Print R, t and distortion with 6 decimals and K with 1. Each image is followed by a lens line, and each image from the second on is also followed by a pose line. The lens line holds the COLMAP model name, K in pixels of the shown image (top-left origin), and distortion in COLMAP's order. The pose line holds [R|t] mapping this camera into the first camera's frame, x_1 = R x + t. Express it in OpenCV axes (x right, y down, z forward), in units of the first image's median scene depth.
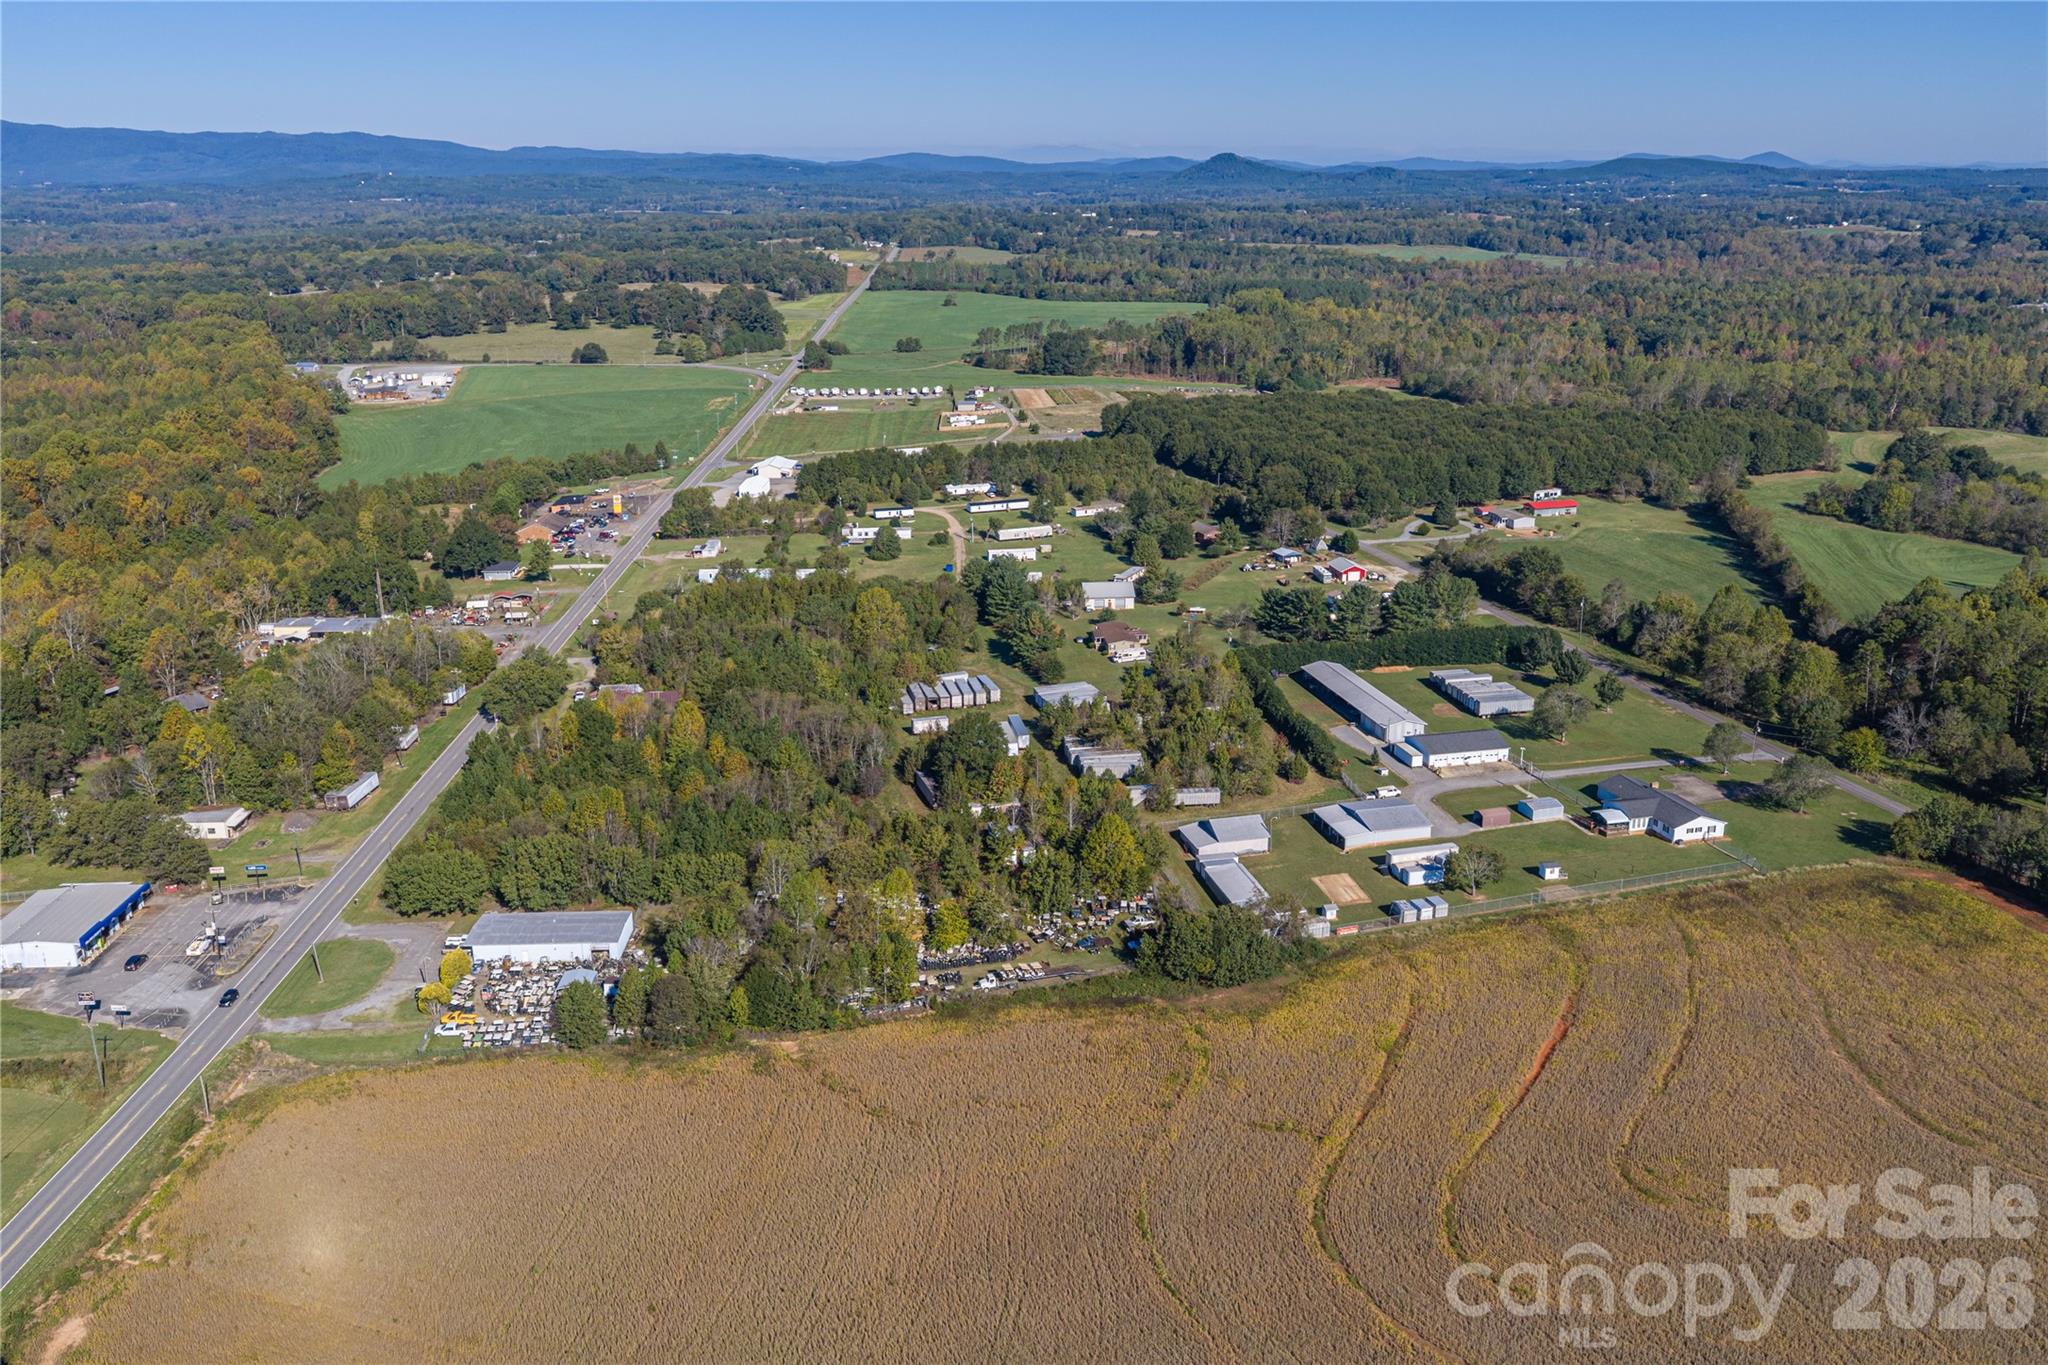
lens RADIAL K [[1683.9, 0, 1023.0], [0, 1683.9, 687.7], [0, 0, 1]] dist [0.022483, -0.027123]
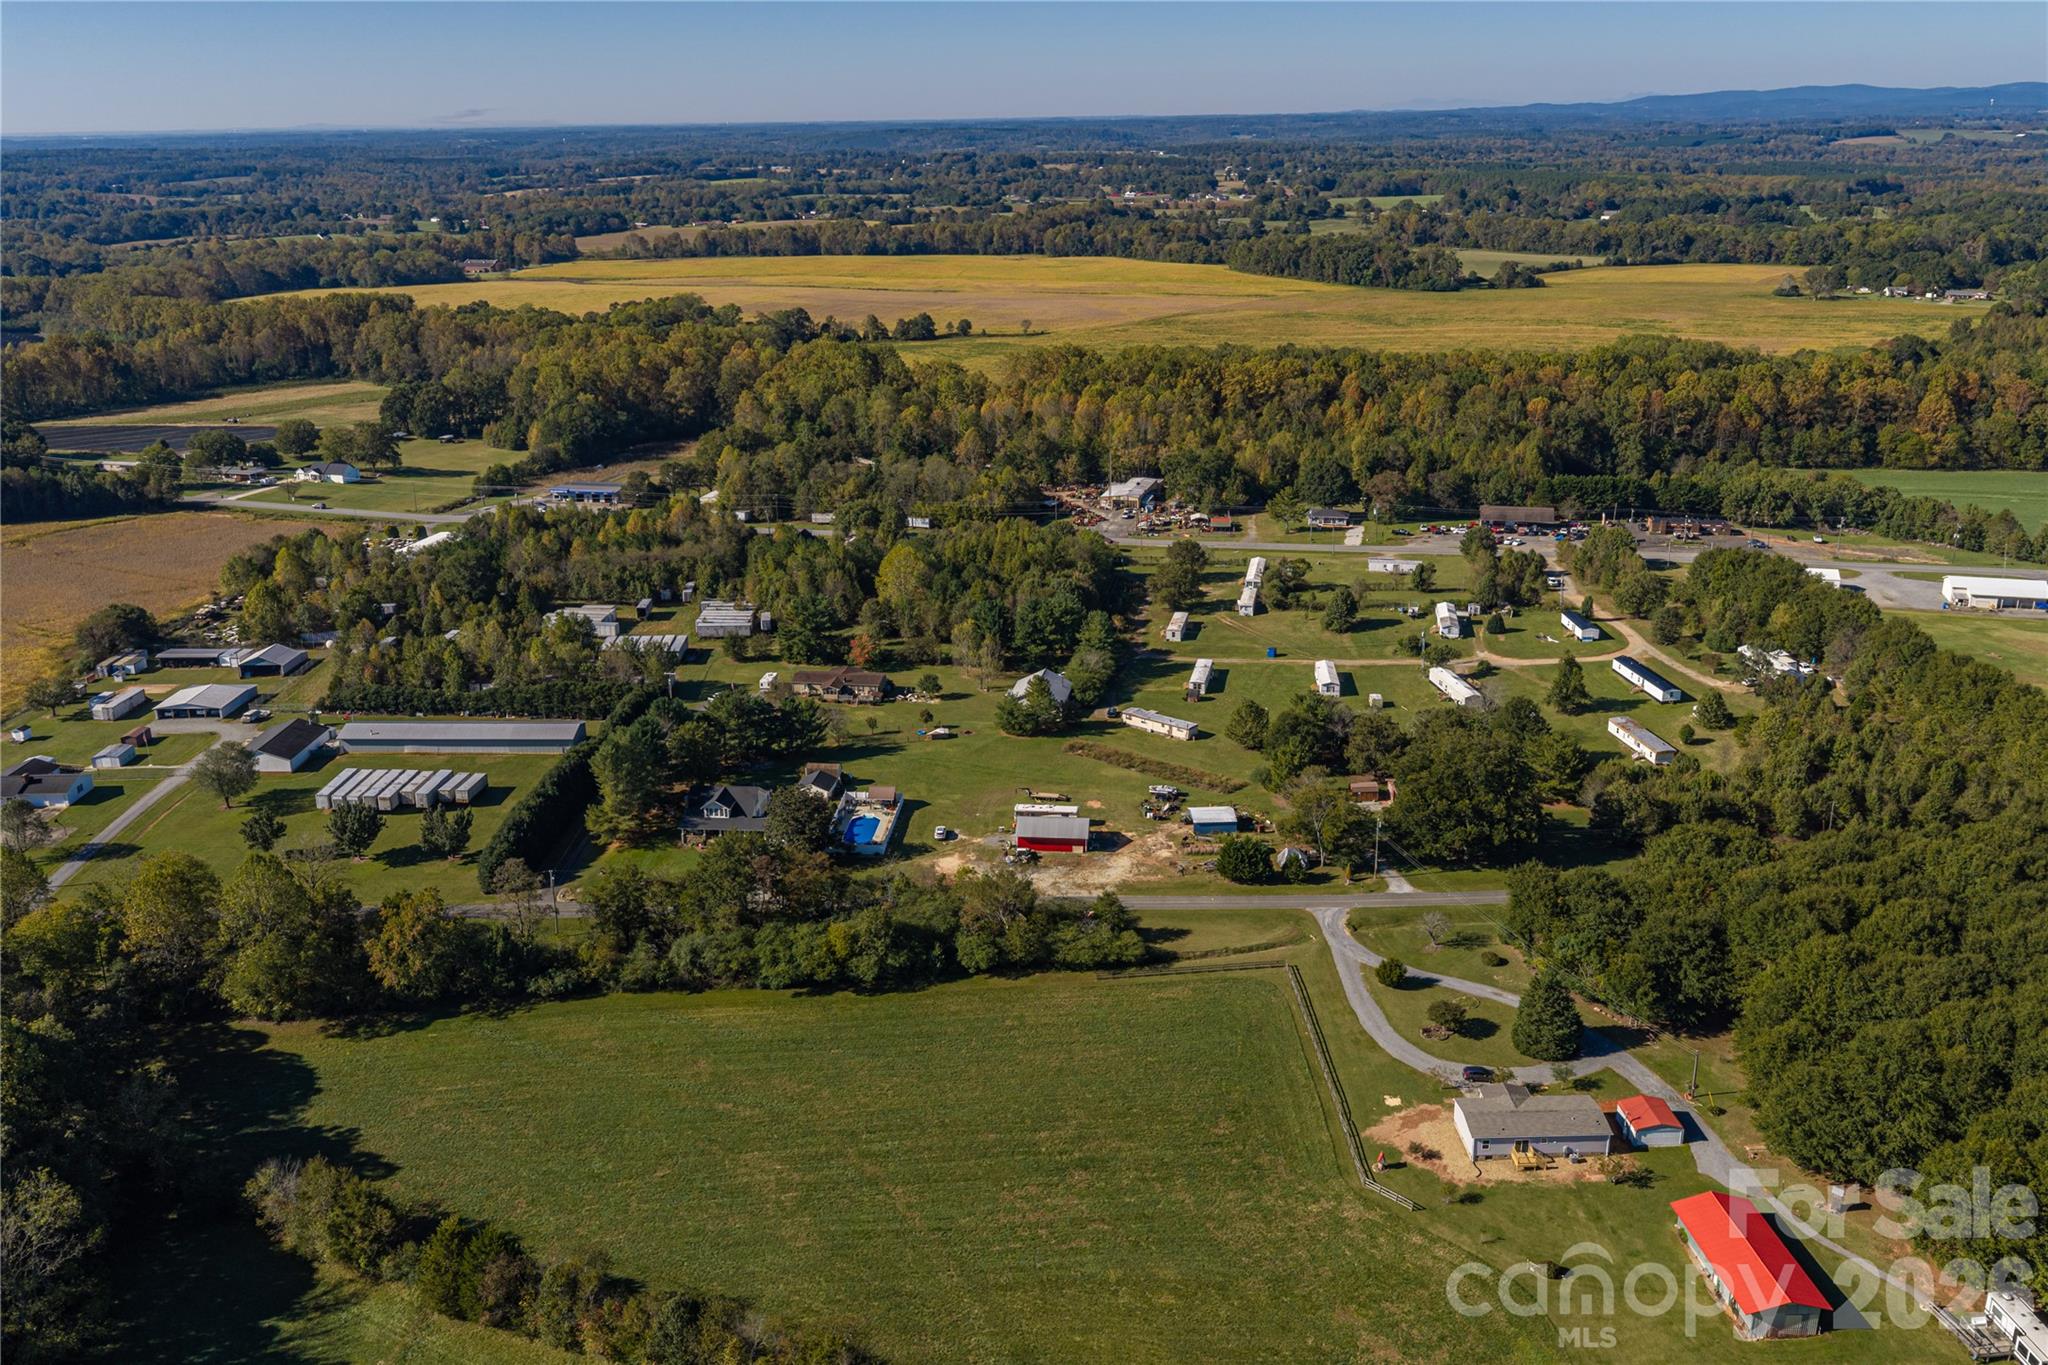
lens RADIAL K [[1683.9, 0, 1026.8], [0, 1683.9, 684.0], [0, 0, 1]] dist [0.022483, -0.027123]
pose [[-0.262262, 0.319685, -0.910506, 0.653475], [-0.269304, 0.881800, 0.387176, -0.311146], [0.926658, 0.346744, -0.145170, 0.992276]]
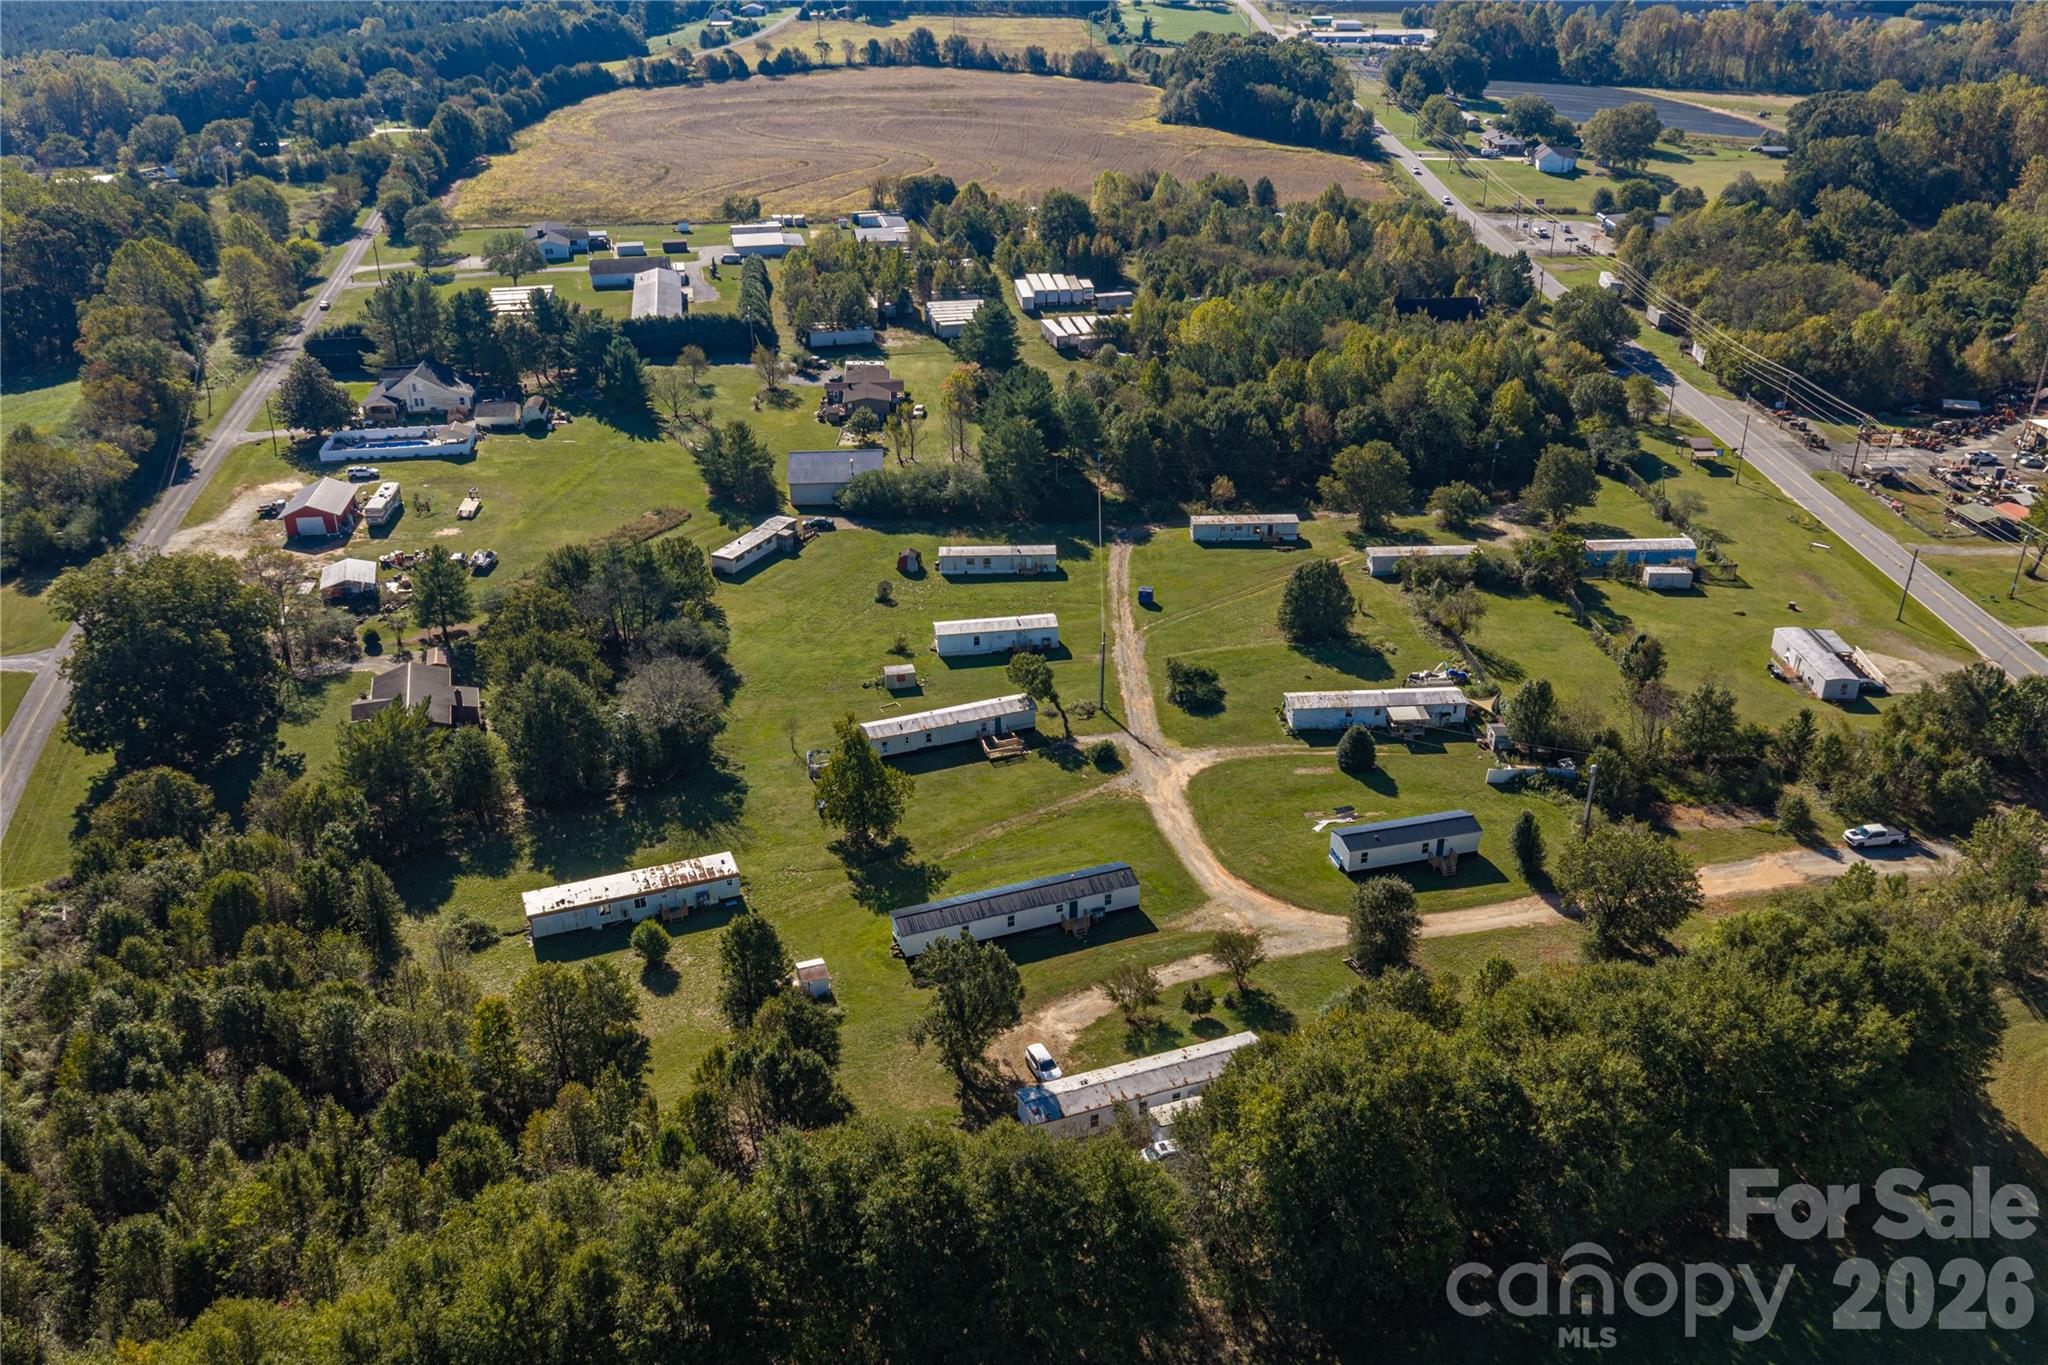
lens RADIAL K [[1683.9, 0, 1031.4], [0, 1683.9, 665.5], [0, 0, 1]] dist [0.022483, -0.027123]
pose [[-0.999347, -0.001809, 0.036094, -0.028948], [0.023214, 0.733316, 0.679492, -0.341847], [-0.027698, 0.679886, -0.732795, 1.299376]]
